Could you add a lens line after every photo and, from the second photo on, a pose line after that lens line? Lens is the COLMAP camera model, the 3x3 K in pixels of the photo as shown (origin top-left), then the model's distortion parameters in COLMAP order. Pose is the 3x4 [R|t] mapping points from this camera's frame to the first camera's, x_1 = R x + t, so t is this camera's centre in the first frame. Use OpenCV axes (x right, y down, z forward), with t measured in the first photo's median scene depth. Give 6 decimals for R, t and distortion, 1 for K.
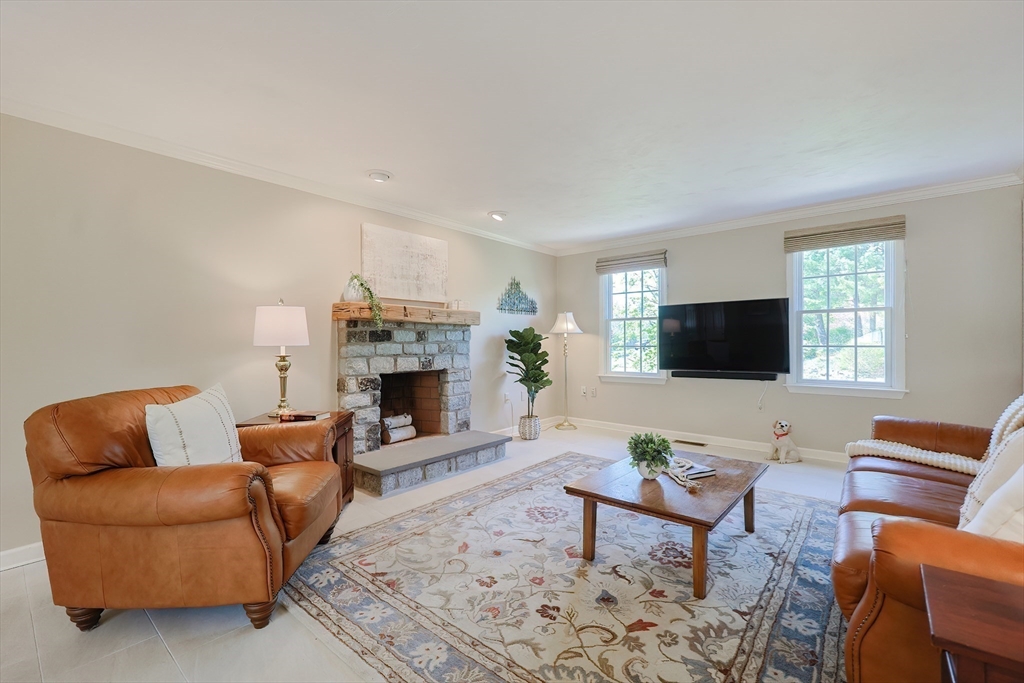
lens RADIAL K [[444.2, 0, 512.0], [0, 444.2, 341.5], [0, 0, 1]] dist [0.000063, 0.000019]
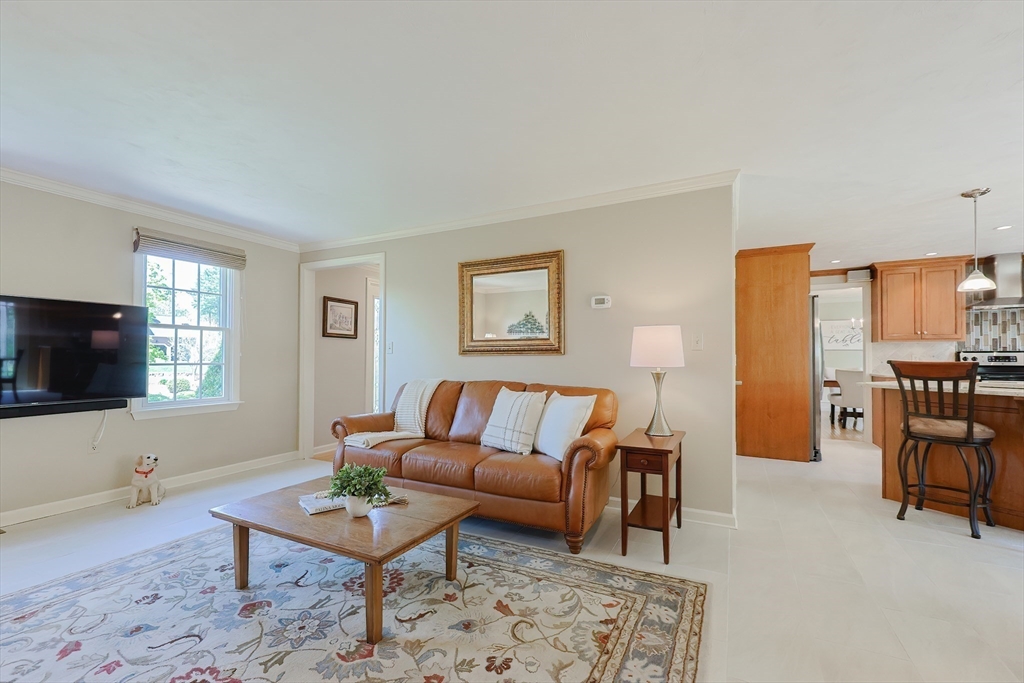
lens RADIAL K [[441.0, 0, 508.8], [0, 441.0, 360.6], [0, 0, 1]] dist [-0.001979, -0.000140]
pose [[-0.230414, 0.001562, 0.973092, -0.324966], [-0.003533, 0.999991, -0.002442, 0.001769], [-0.973086, -0.004000, -0.230406, 0.494725]]
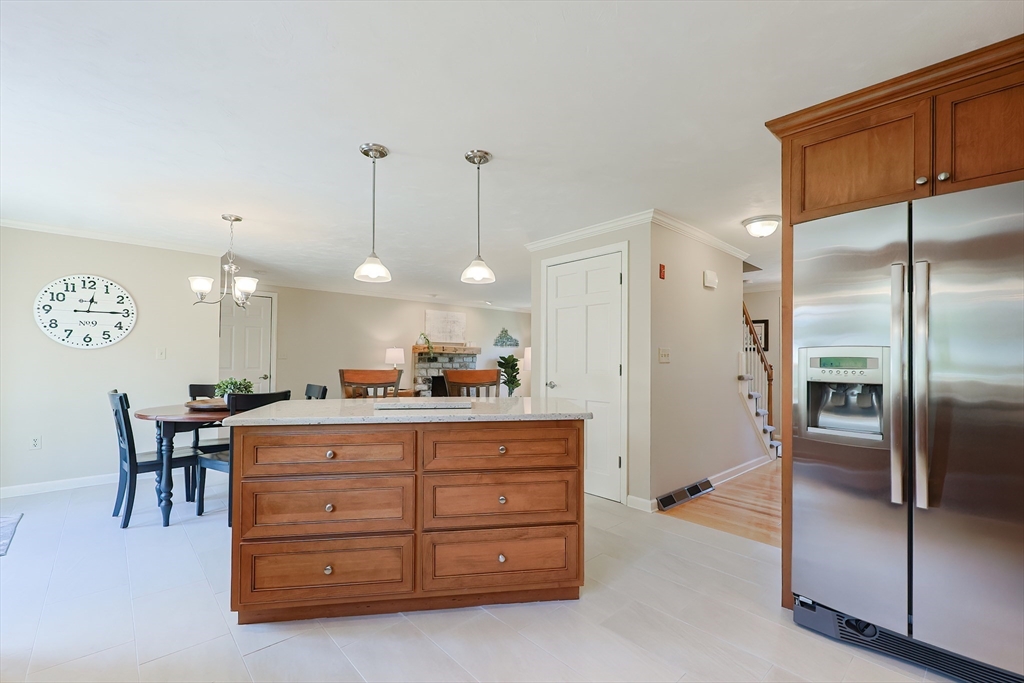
lens RADIAL K [[444.2, 0, 512.0], [0, 444.2, 341.5], [0, 0, 1]] dist [0.000063, 0.000019]
pose [[0.992049, 0.009178, -0.125515, 0.396173], [-0.013909, 0.999223, -0.036869, -0.027167], [0.125080, 0.038322, 0.991406, -1.214618]]
